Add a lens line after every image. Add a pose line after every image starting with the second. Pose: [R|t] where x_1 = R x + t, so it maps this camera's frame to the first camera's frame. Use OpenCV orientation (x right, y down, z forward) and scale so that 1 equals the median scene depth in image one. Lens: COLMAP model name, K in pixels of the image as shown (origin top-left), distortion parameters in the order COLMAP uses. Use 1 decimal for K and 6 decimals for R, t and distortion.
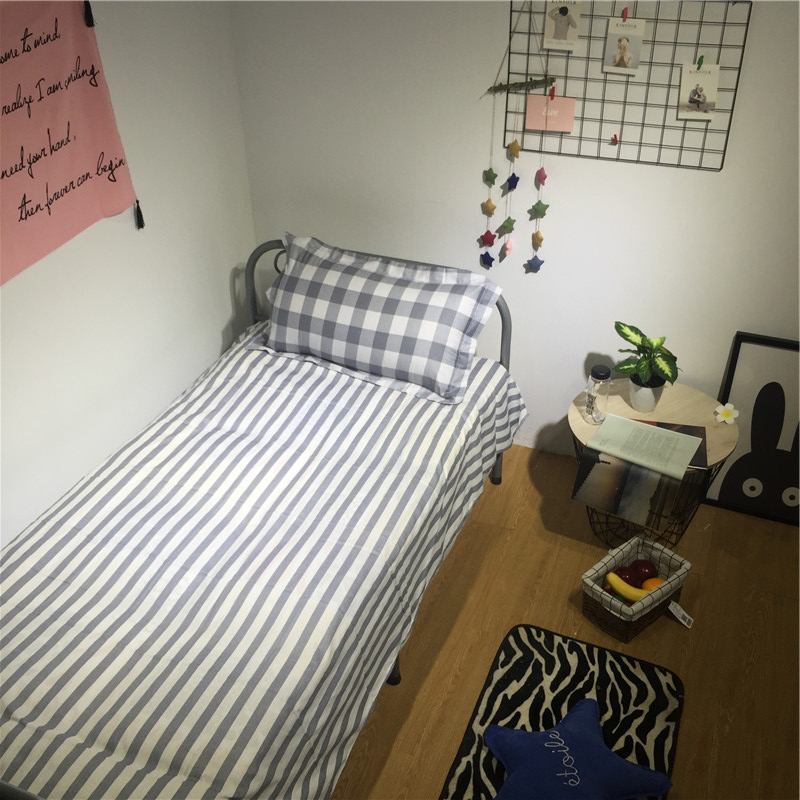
lens RADIAL K [[890.5, 0, 406.2], [0, 890.5, 395.7], [0, 0, 1]] dist [0.019359, -0.006745]
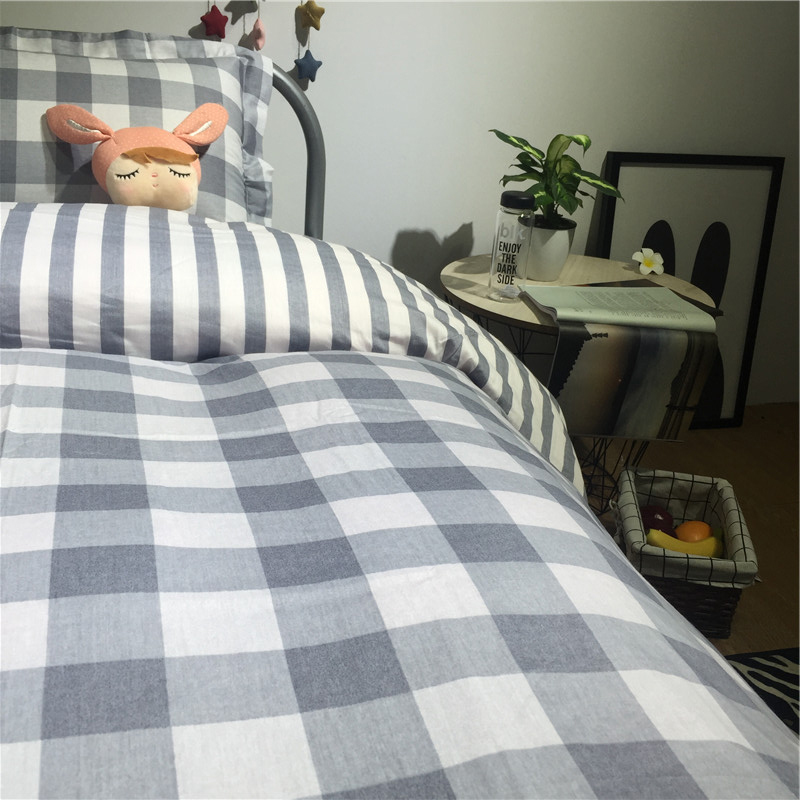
lens RADIAL K [[916.6, 0, 404.6], [0, 916.6, 408.1], [0, 0, 1]] dist [0.065756, -0.095448]
pose [[0.776657, -0.195169, 0.598926, -0.214950], [0.269259, 0.962411, -0.035546, 0.102780], [-0.569476, 0.188873, 0.800015, 0.602316]]
